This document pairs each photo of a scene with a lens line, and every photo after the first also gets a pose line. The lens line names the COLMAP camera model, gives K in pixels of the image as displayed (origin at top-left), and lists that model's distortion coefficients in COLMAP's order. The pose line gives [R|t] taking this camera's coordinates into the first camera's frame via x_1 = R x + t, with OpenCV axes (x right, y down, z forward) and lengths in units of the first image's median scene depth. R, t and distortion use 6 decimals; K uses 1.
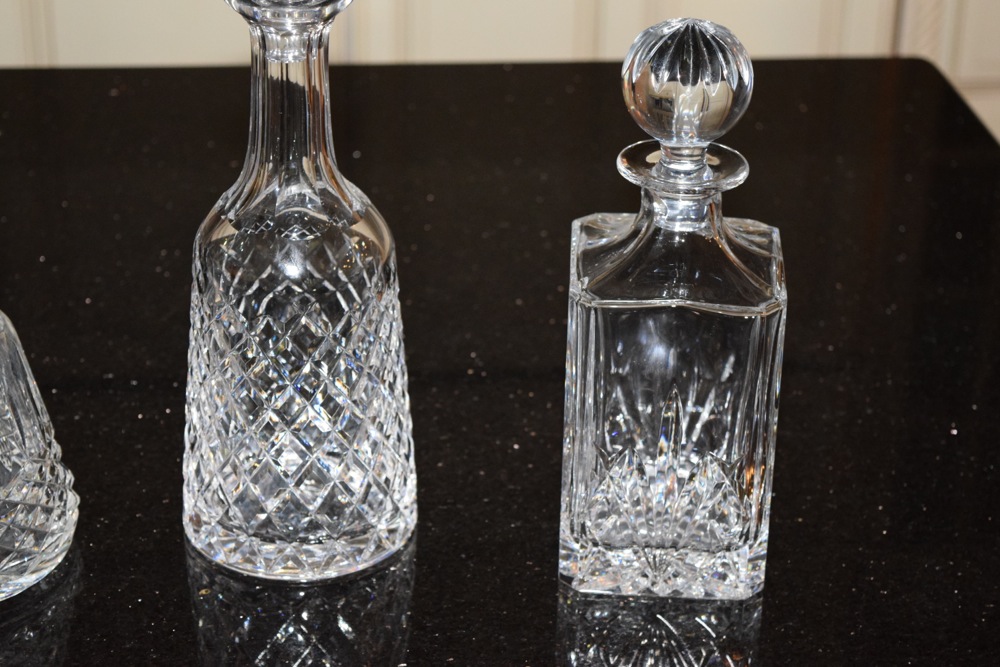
lens RADIAL K [[2293.7, 0, 501.2], [0, 2293.7, 353.5], [0, 0, 1]] dist [0.056785, 0.447463]
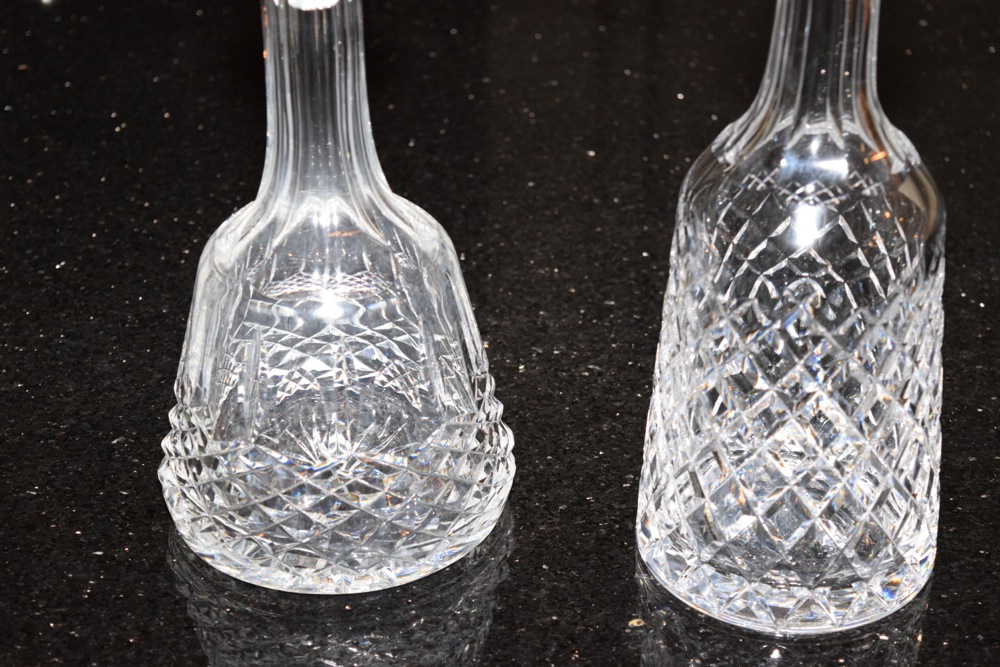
lens RADIAL K [[2293.7, 0, 501.2], [0, 2293.7, 353.5], [0, 0, 1]] dist [0.056785, 0.447463]
pose [[0.943126, 0.162700, -0.289900, 0.040713], [-0.136557, 0.984686, 0.108376, -0.065726], [0.303093, -0.062624, 0.950901, 0.233478]]
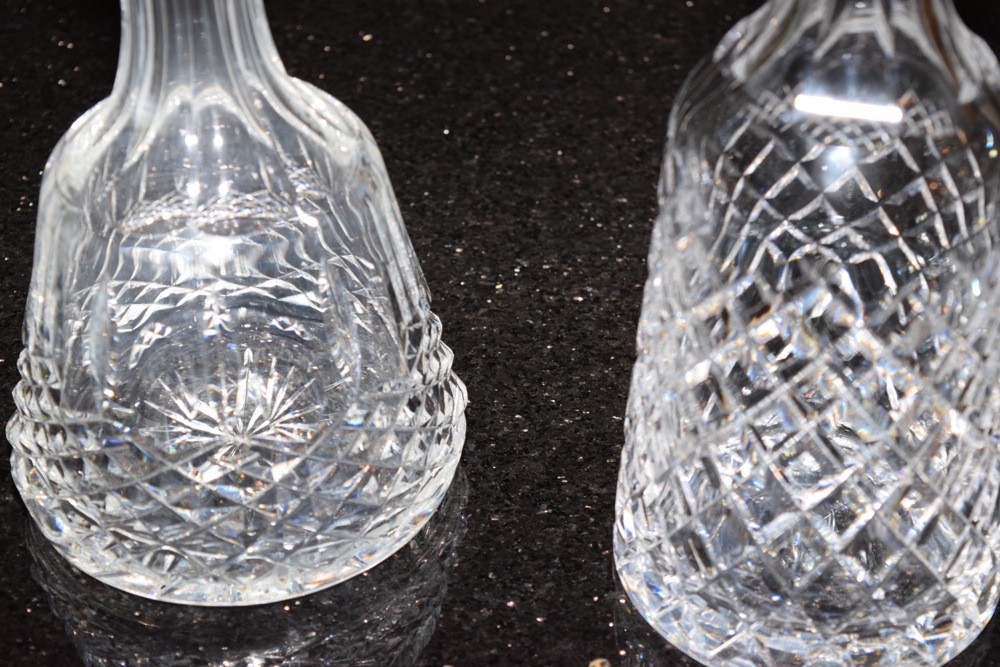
lens RADIAL K [[2293.7, 0, 501.2], [0, 2293.7, 353.5], [0, 0, 1]] dist [0.056785, 0.447463]
pose [[0.918039, 0.229588, -0.323255, 0.023760], [-0.161212, 0.961000, 0.224700, -0.105104], [0.362237, -0.154171, 0.919247, 0.437108]]
